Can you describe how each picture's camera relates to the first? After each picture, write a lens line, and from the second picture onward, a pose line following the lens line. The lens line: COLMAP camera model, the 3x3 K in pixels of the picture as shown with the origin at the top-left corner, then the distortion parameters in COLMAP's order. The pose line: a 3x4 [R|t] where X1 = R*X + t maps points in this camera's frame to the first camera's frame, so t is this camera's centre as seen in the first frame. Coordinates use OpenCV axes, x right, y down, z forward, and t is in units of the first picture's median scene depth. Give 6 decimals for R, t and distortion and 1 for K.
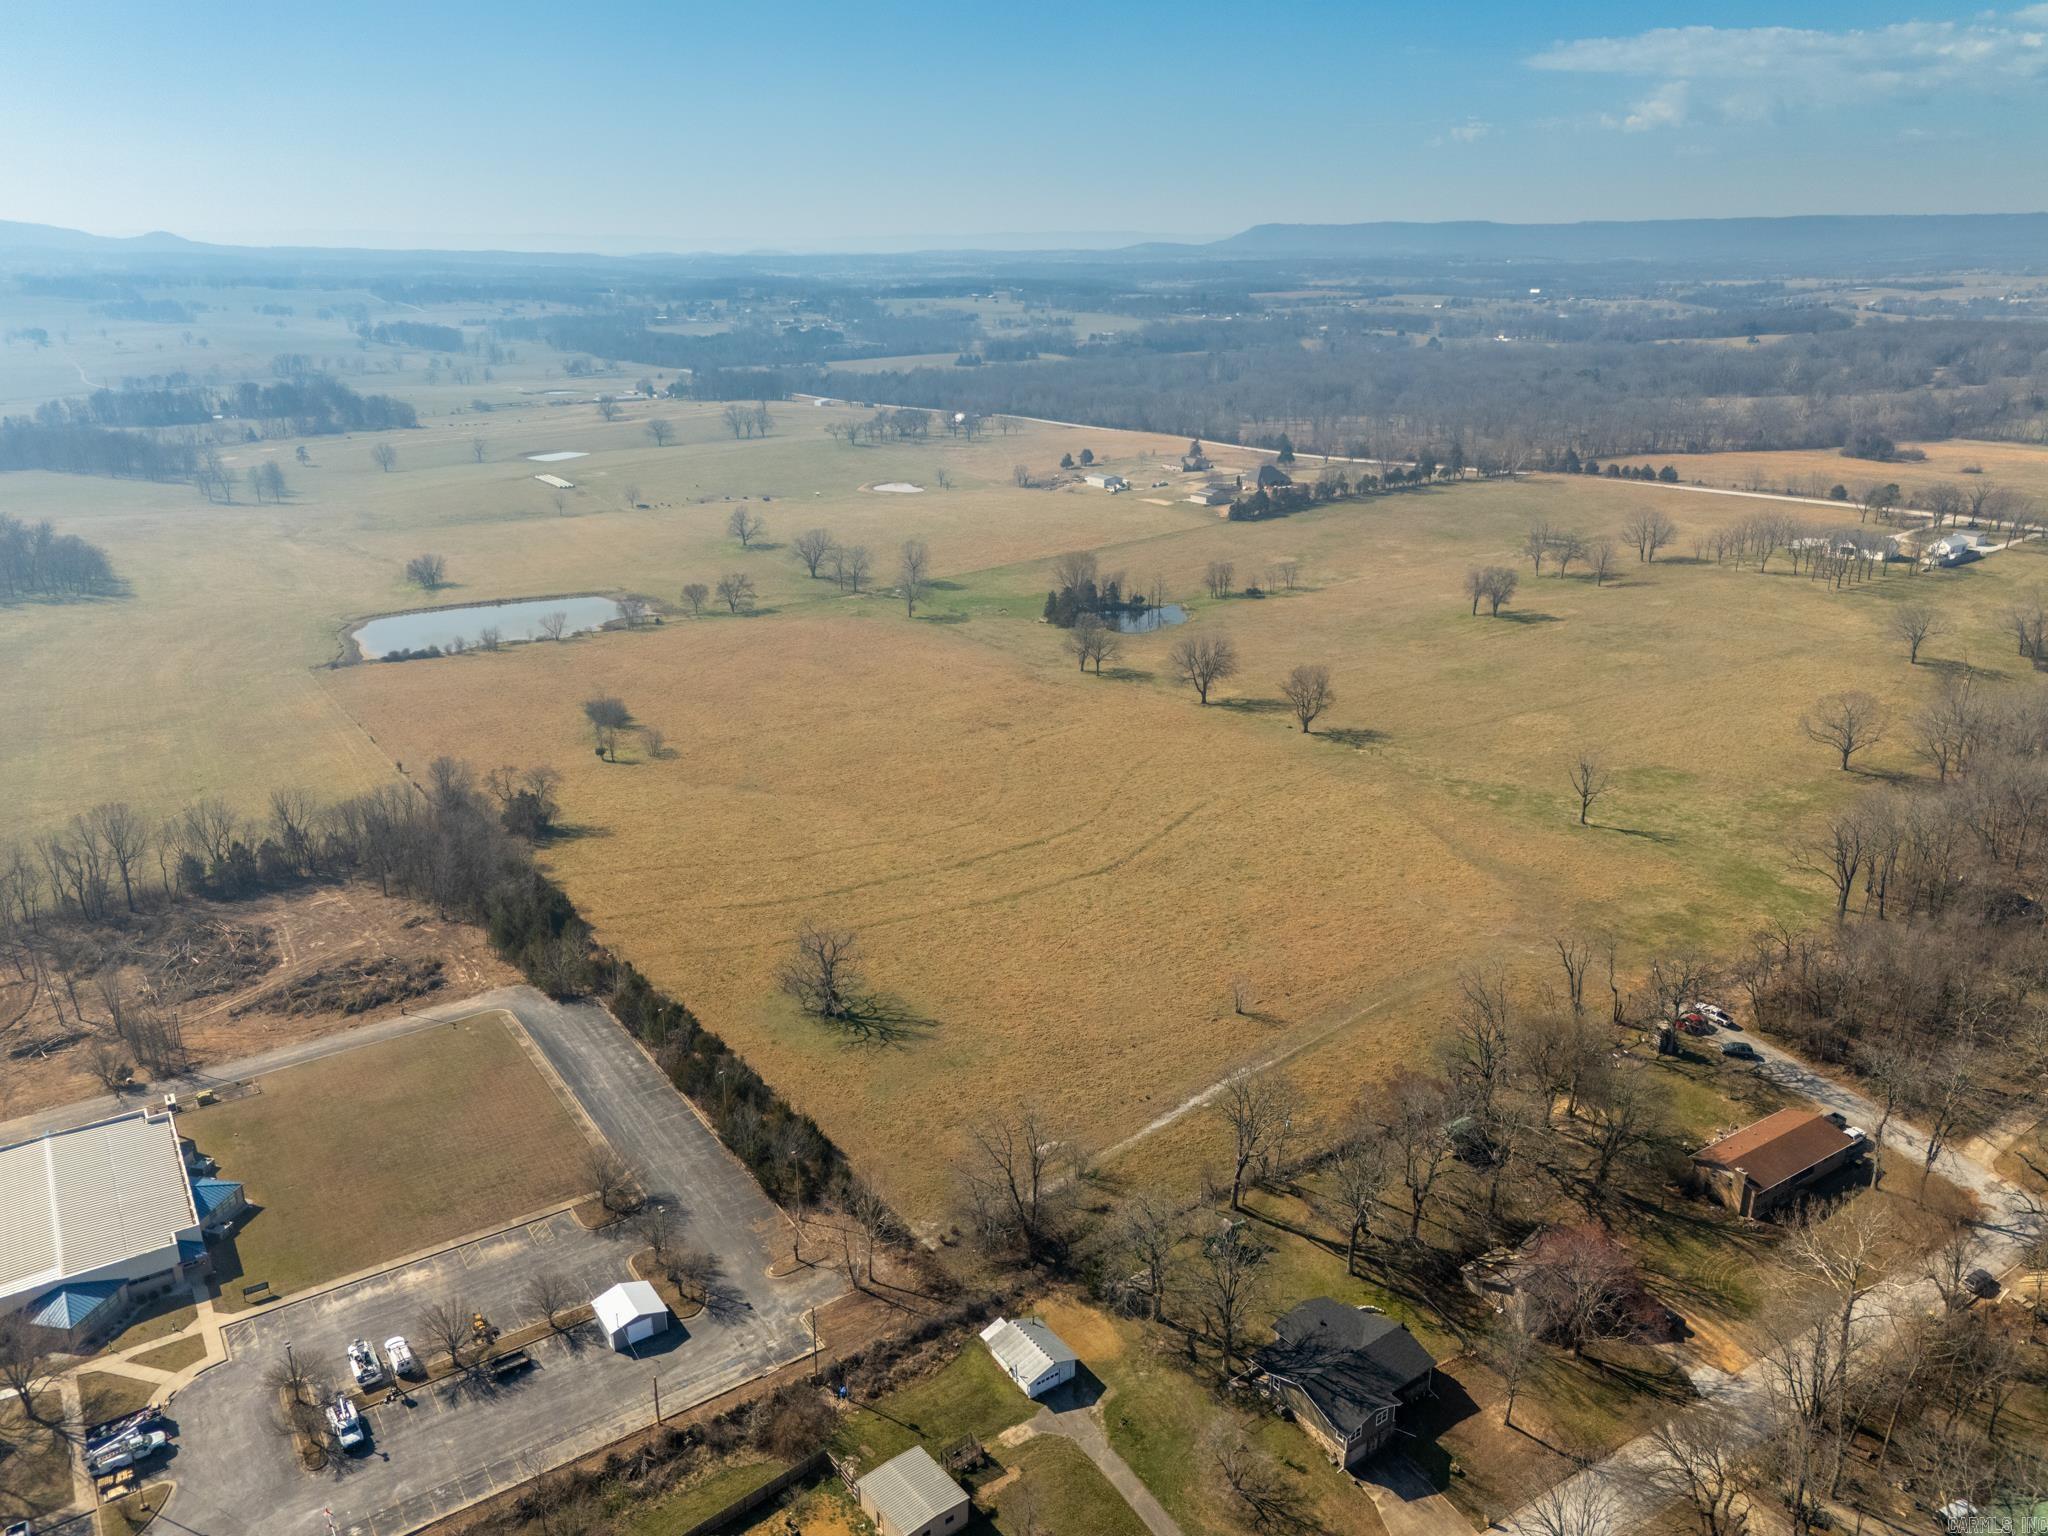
lens RADIAL K [[1512.0, 0, 1040.0], [0, 1512.0, 783.1], [0, 0, 1]] dist [0.070437, -0.061422]
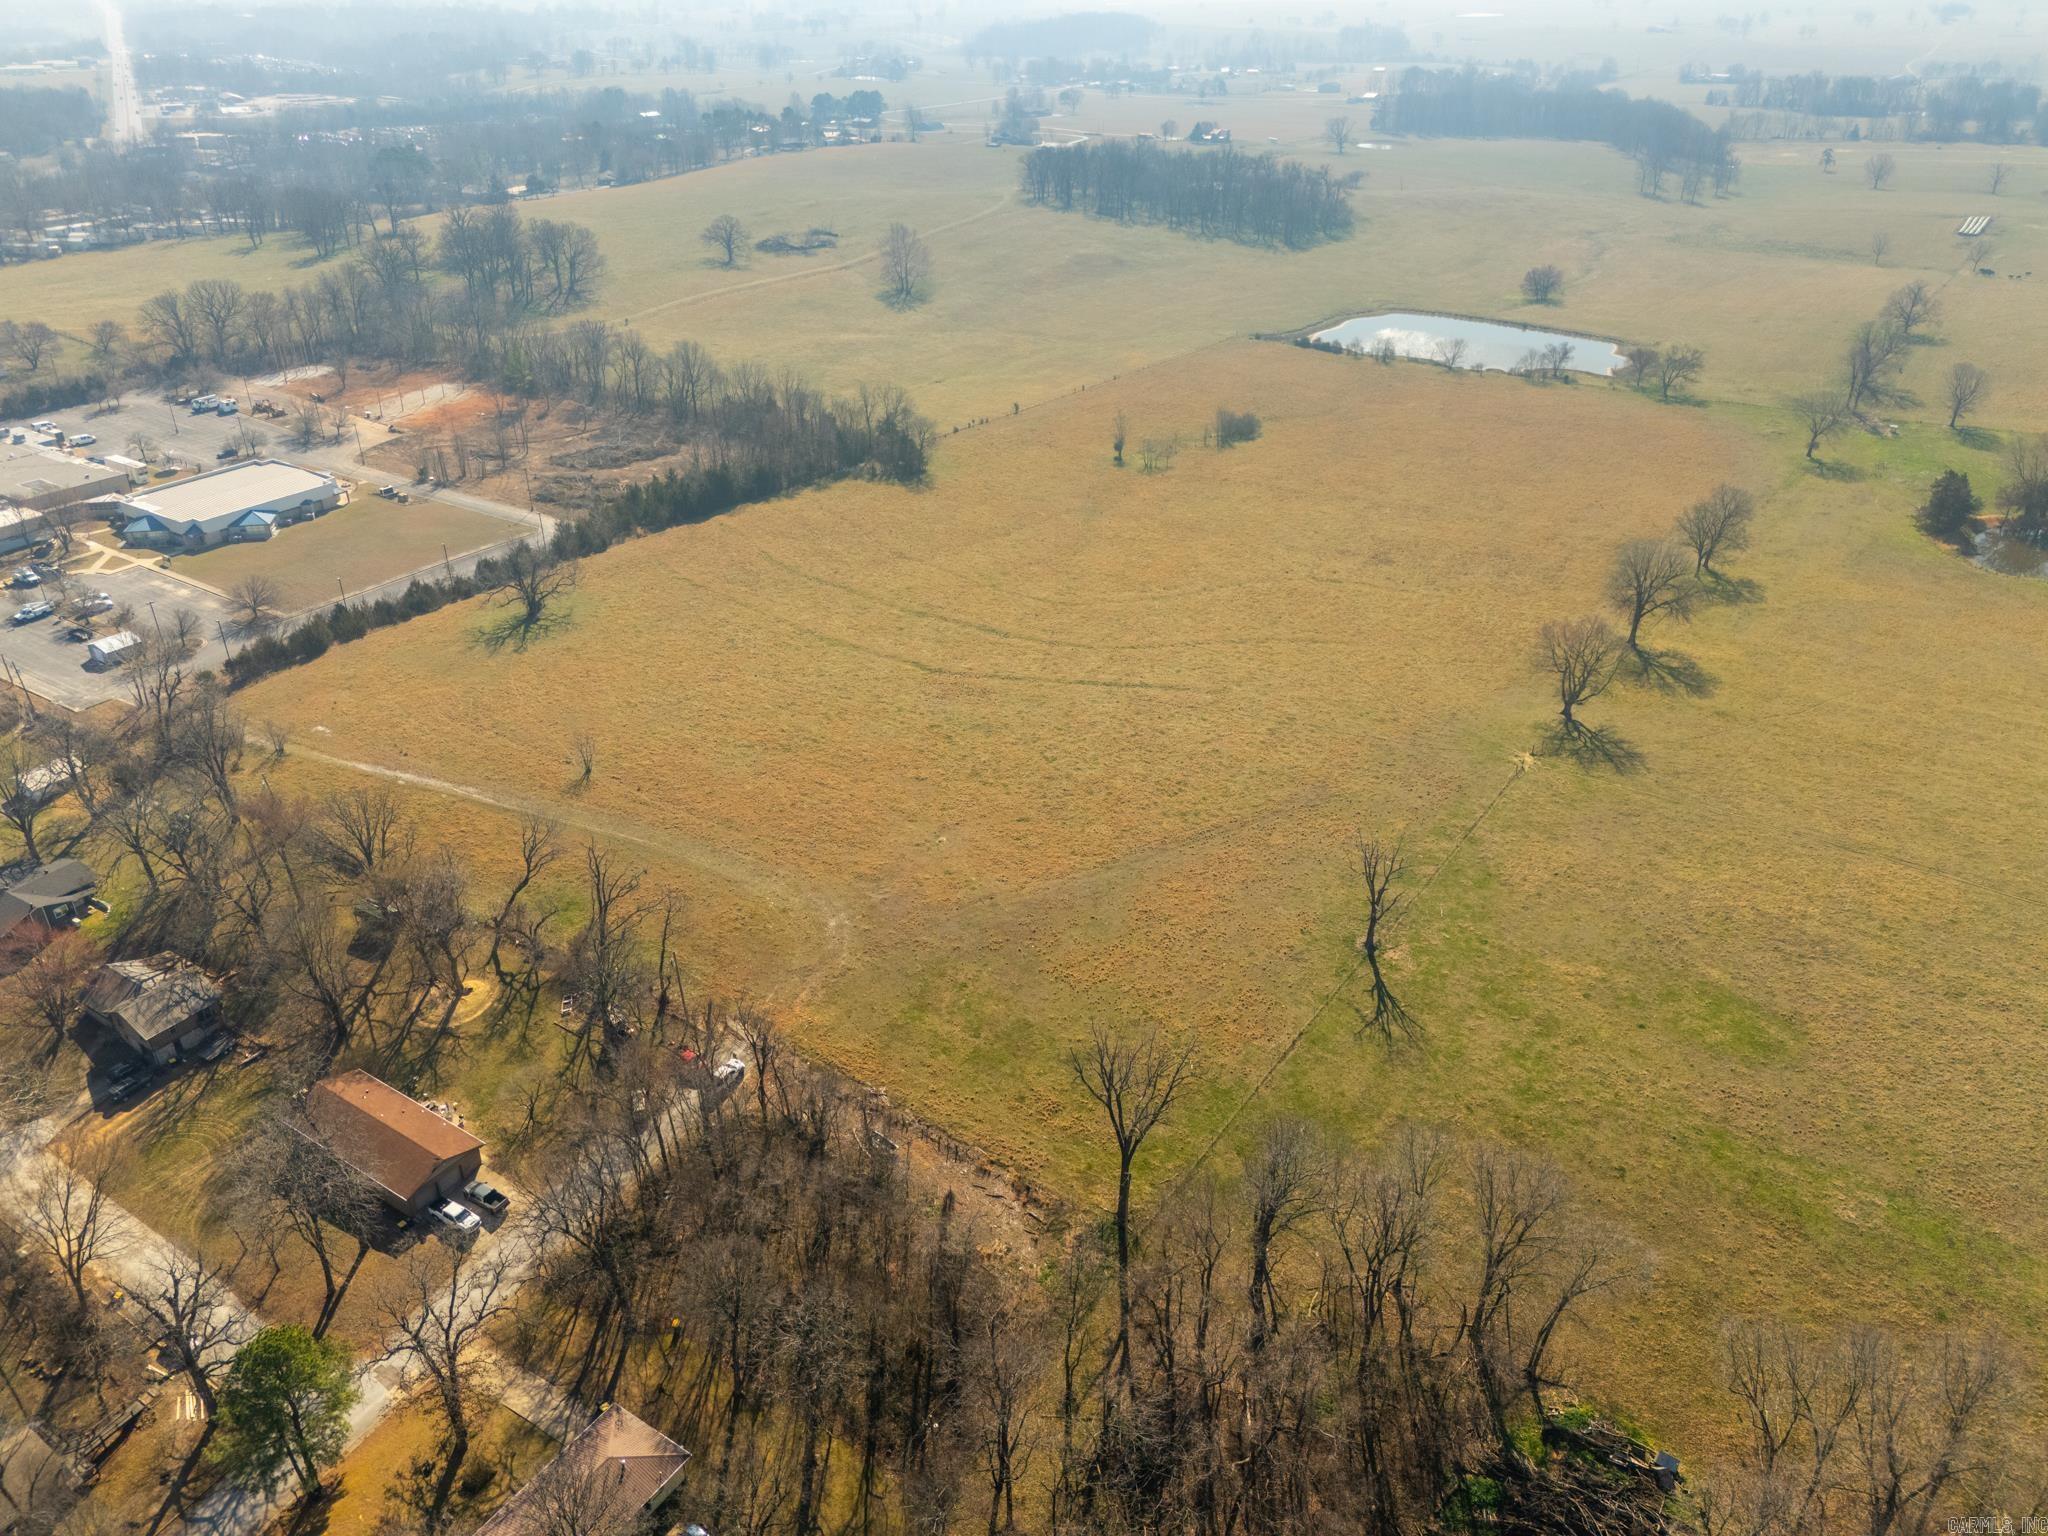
lens RADIAL K [[1512.0, 0, 1022.5], [0, 1512.0, 777.0], [0, 0, 1]] dist [0.070437, -0.061422]
pose [[0.376367, 0.456802, -0.806027, 0.543574], [-0.308320, 0.882164, 0.355984, -0.148076], [0.873663, 0.114534, 0.472859, 0.413856]]
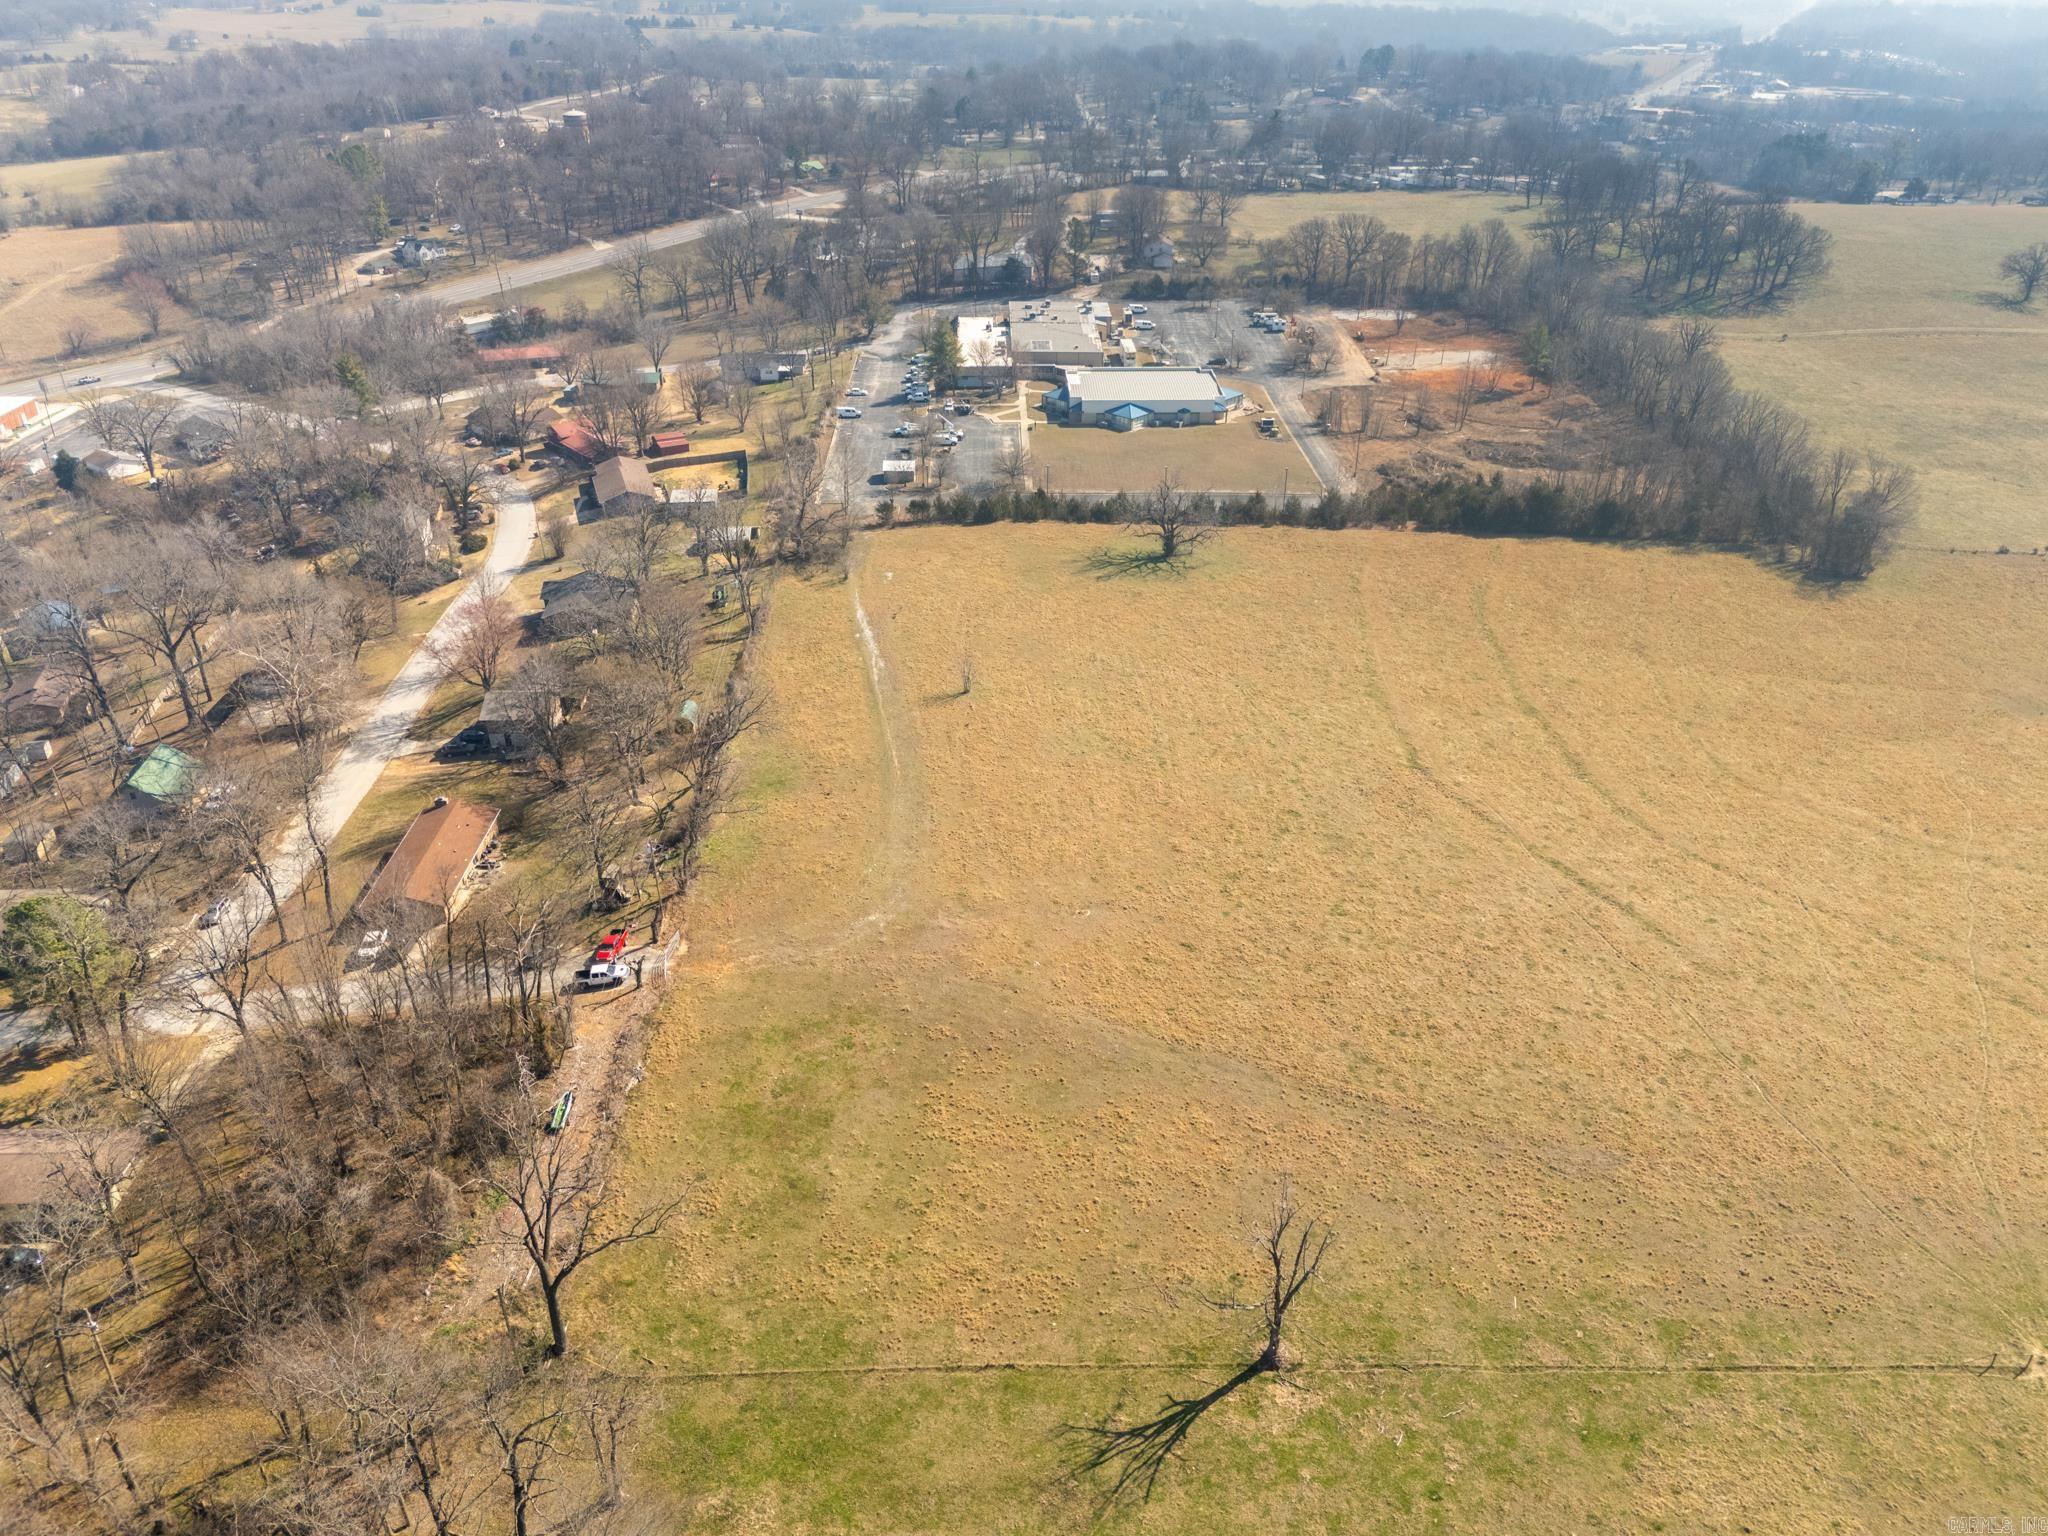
lens RADIAL K [[1512.0, 0, 1017.1], [0, 1512.0, 771.1], [0, 0, 1]] dist [0.070437, -0.061422]
pose [[-0.541130, 0.409559, -0.734465, 0.432375], [-0.284876, 0.732469, 0.618333, -0.209778], [0.791217, 0.543830, -0.279688, 0.693978]]
